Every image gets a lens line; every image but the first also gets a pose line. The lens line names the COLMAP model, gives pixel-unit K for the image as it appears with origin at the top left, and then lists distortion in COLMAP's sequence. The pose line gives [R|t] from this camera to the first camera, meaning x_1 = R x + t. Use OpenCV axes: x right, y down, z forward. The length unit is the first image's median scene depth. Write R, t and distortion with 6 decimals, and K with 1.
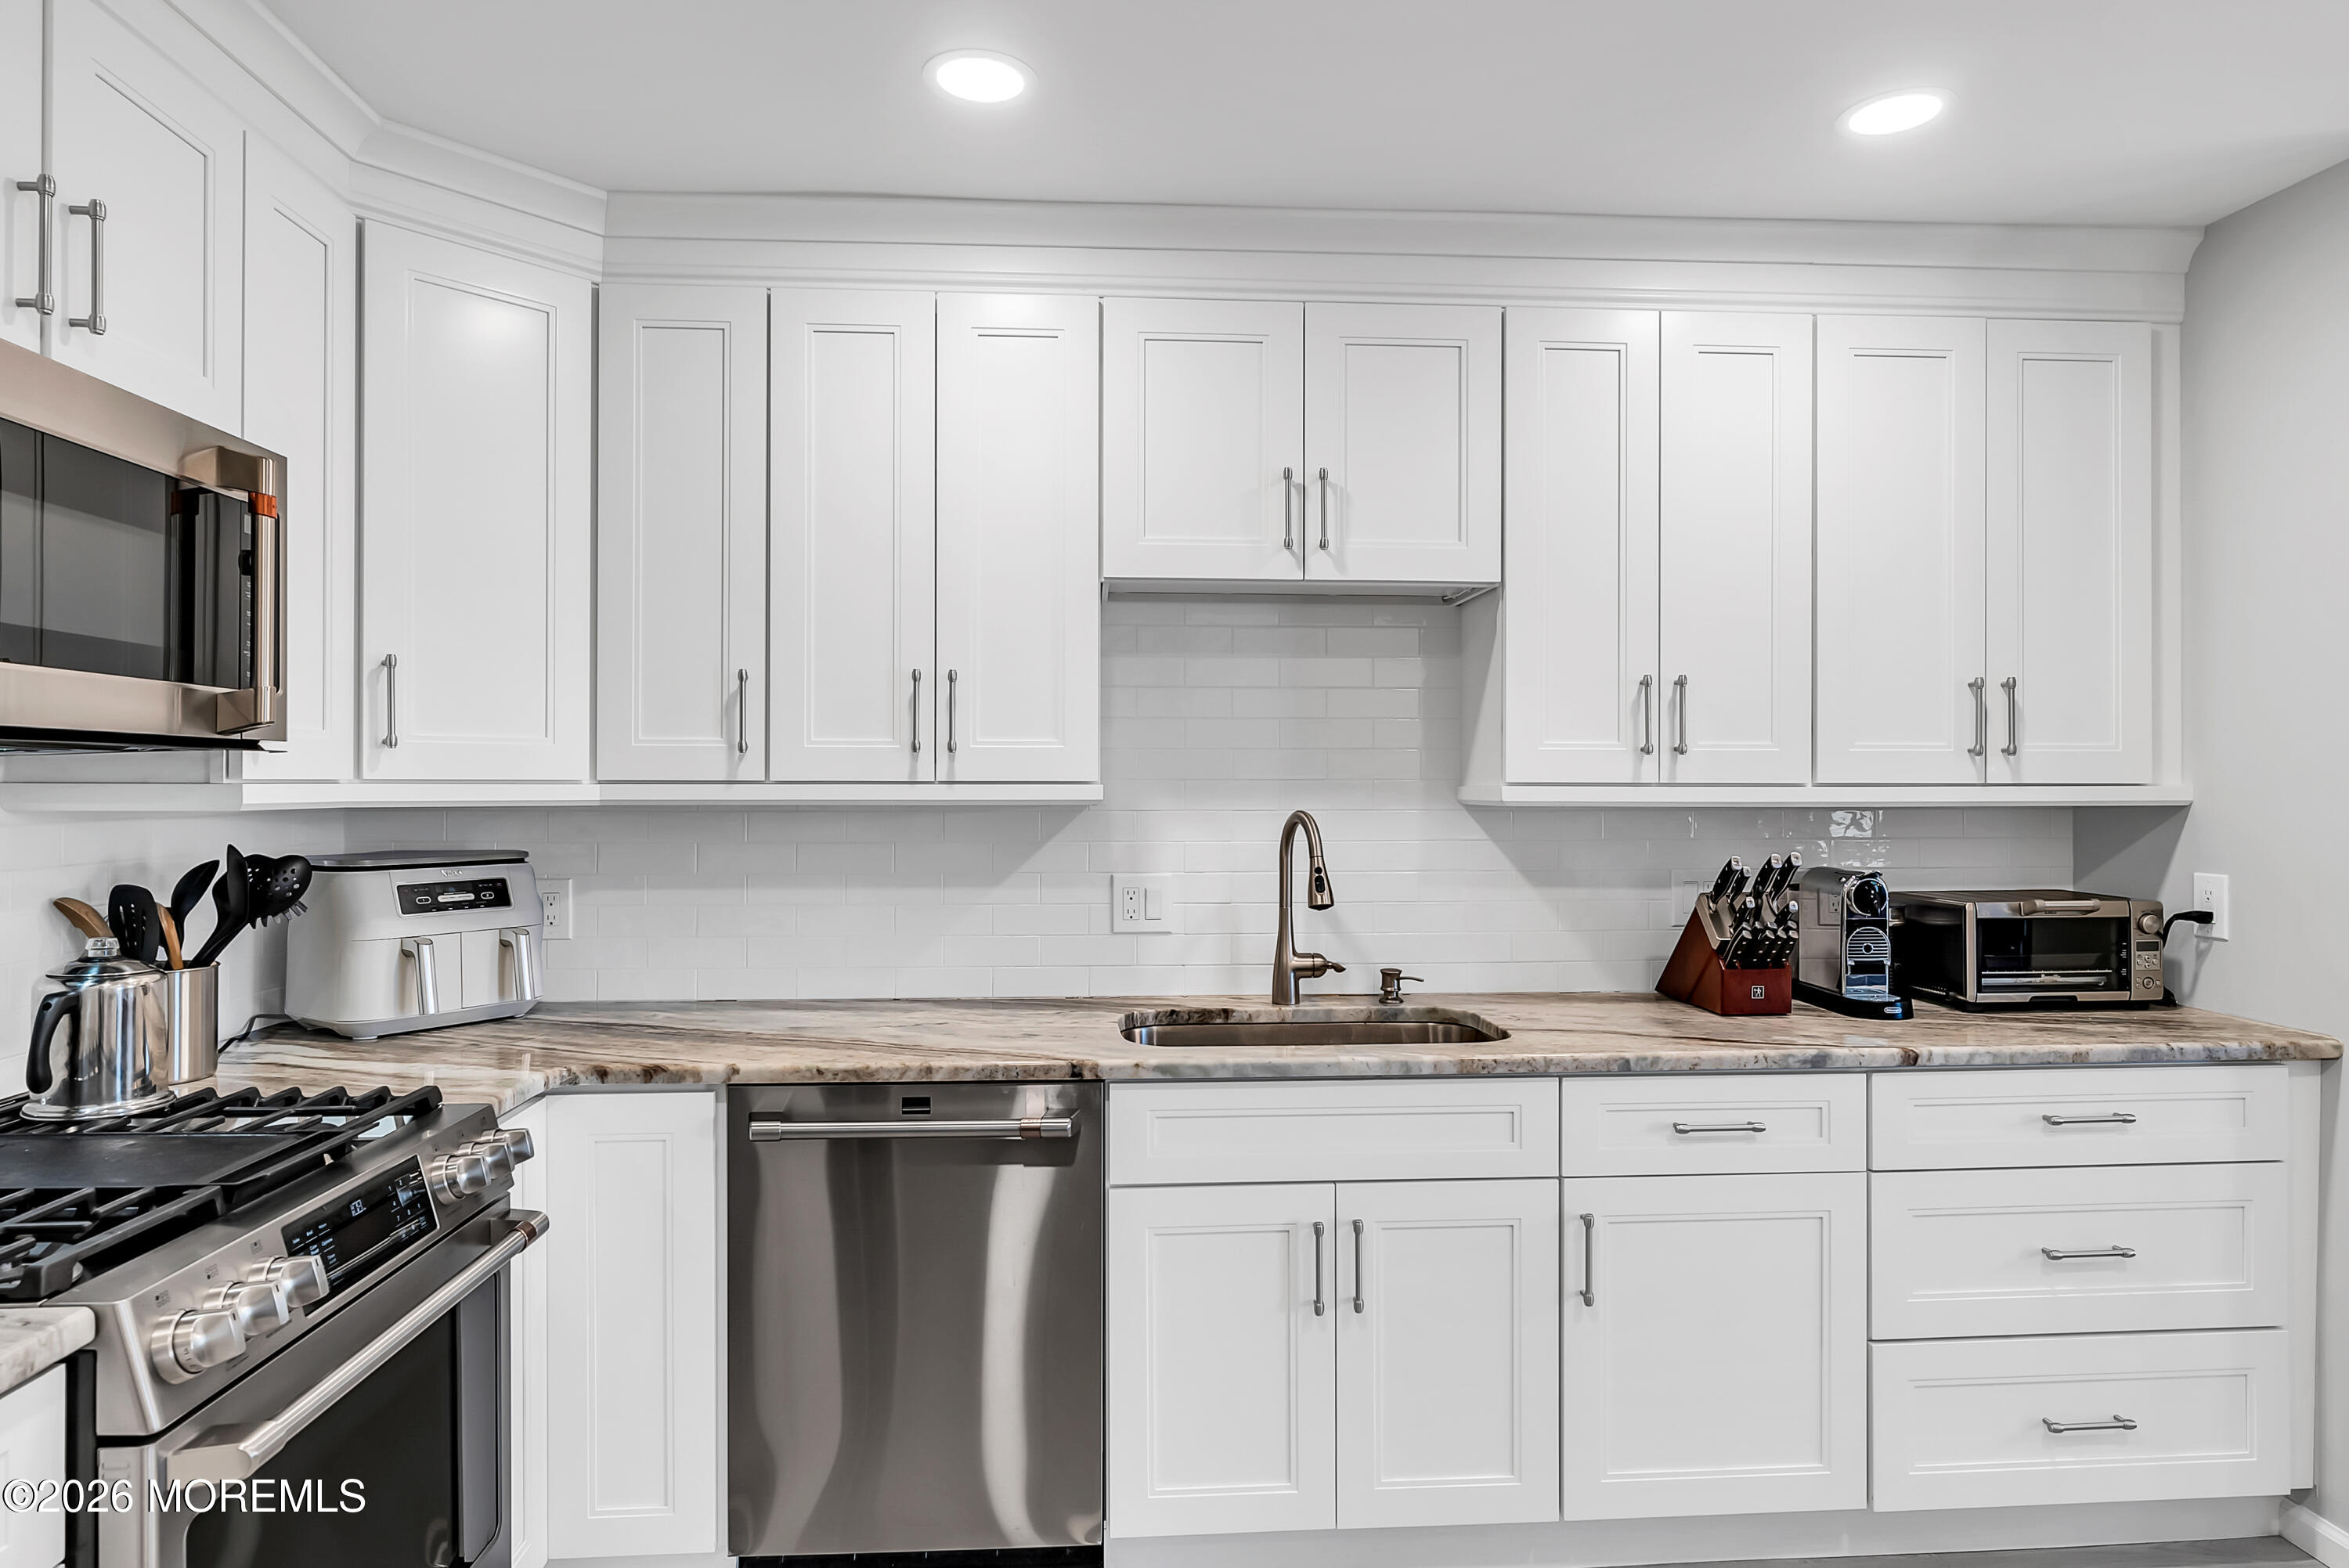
lens RADIAL K [[1369.6, 0, 1174.5], [0, 1369.6, 784.0], [0, 0, 1]] dist [-0.003300, -0.000051]
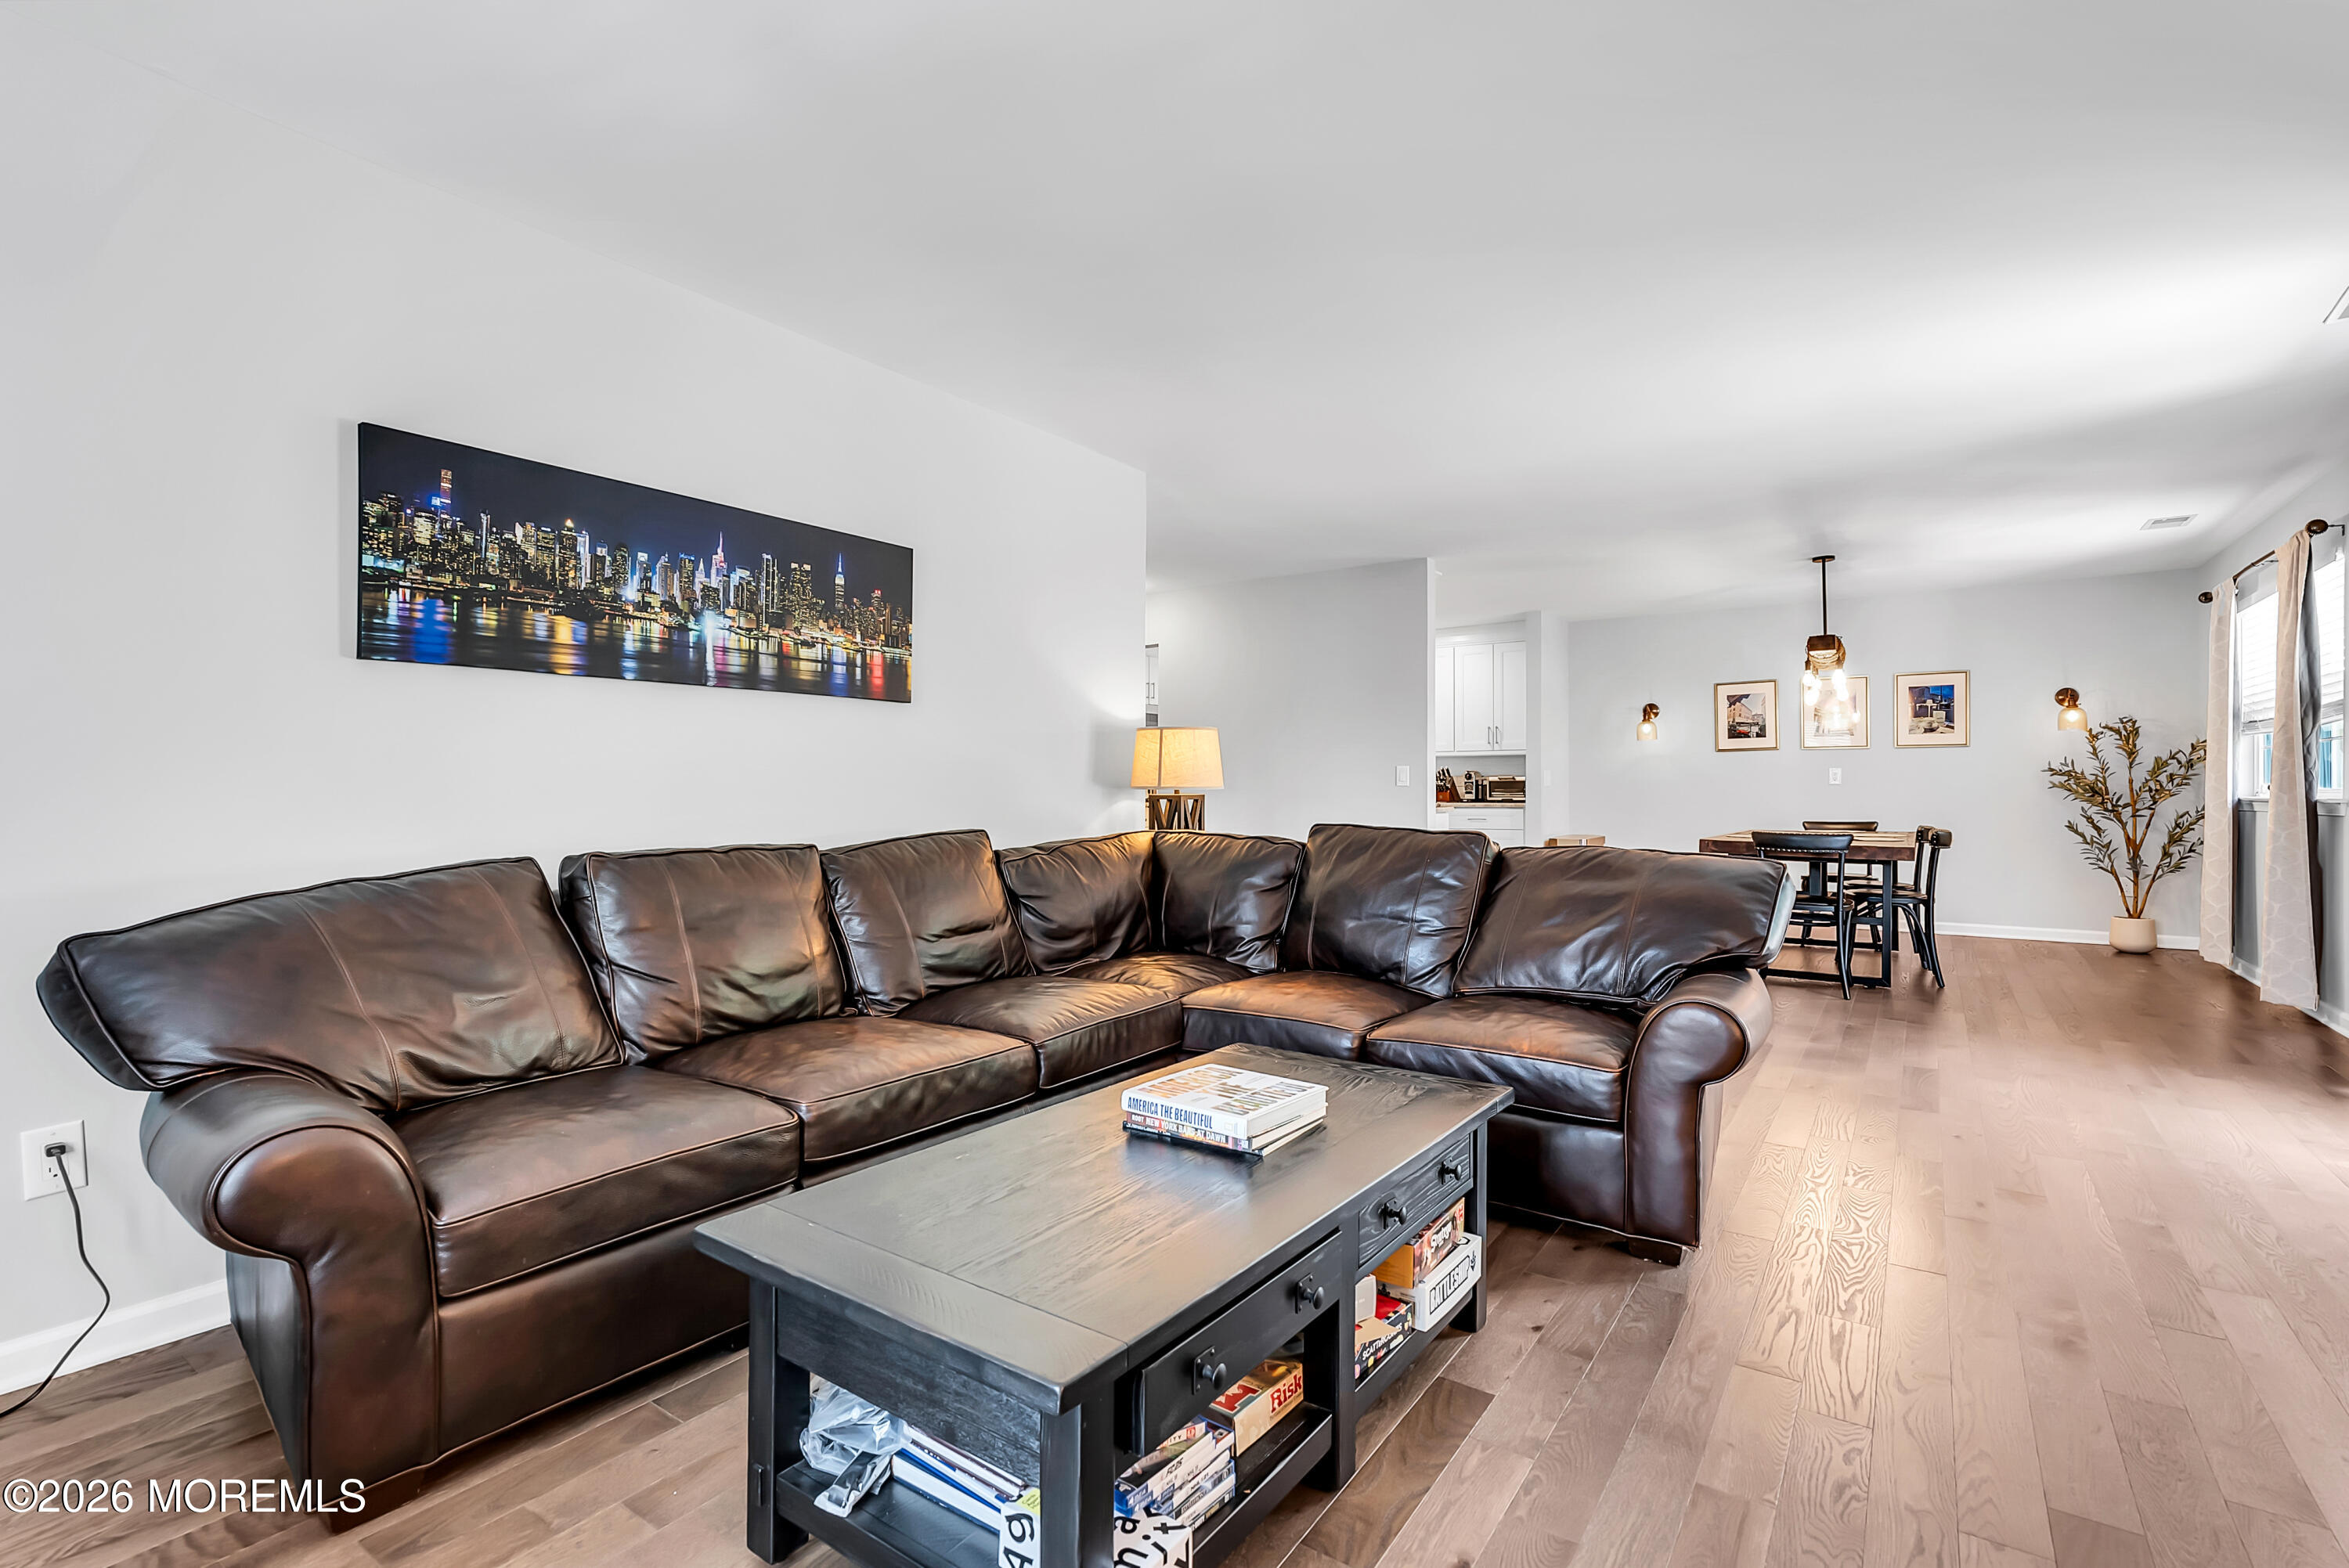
lens RADIAL K [[1058.9, 0, 1173.4], [0, 1058.9, 777.0], [0, 0, 1]] dist [0.000023, 0.000917]
pose [[0.778957, -0.007128, -0.627037, 1.976456], [0.001584, 0.999955, -0.009400, 0.118823], [0.627076, 0.006329, 0.778933, -2.363269]]
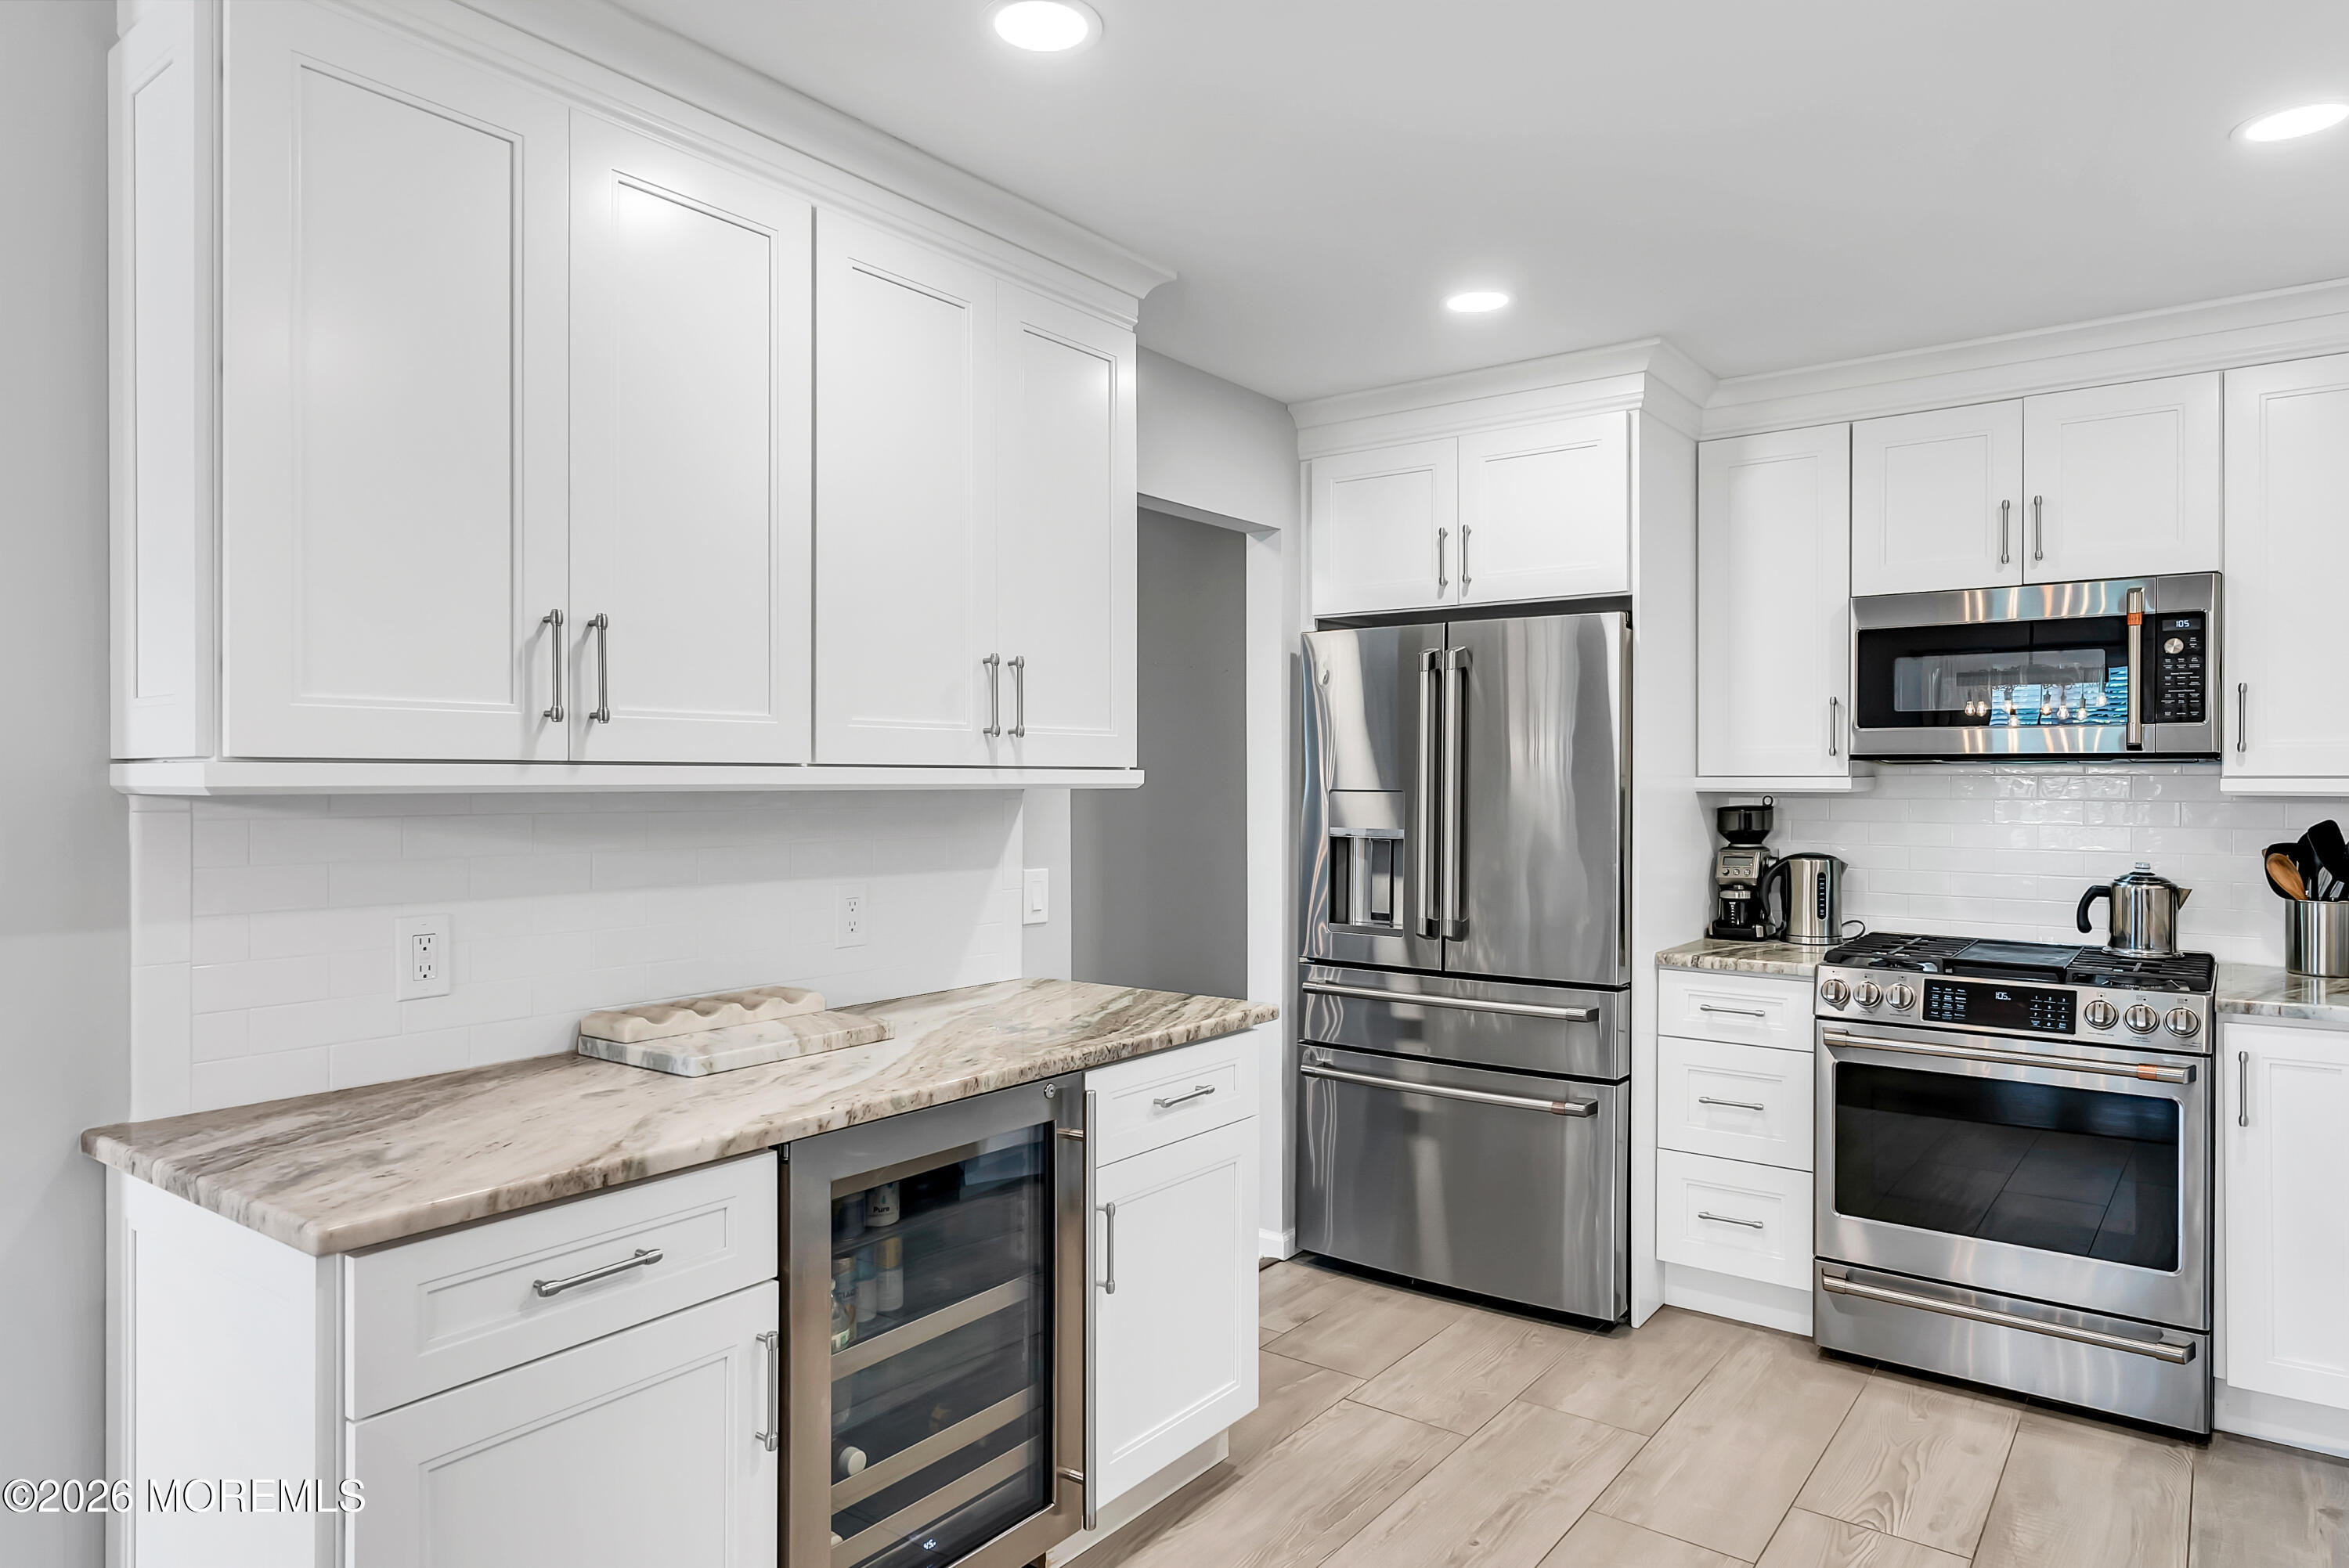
lens RADIAL K [[1422.5, 0, 1174.5], [0, 1422.5, 784.0], [0, 0, 1]] dist [-0.002016, 0.000403]
pose [[-0.648665, 0.003997, -0.761064, 1.014905], [-0.000354, 0.999985, 0.005554, -0.001941], [0.761074, 0.003872, -0.648653, 0.837206]]
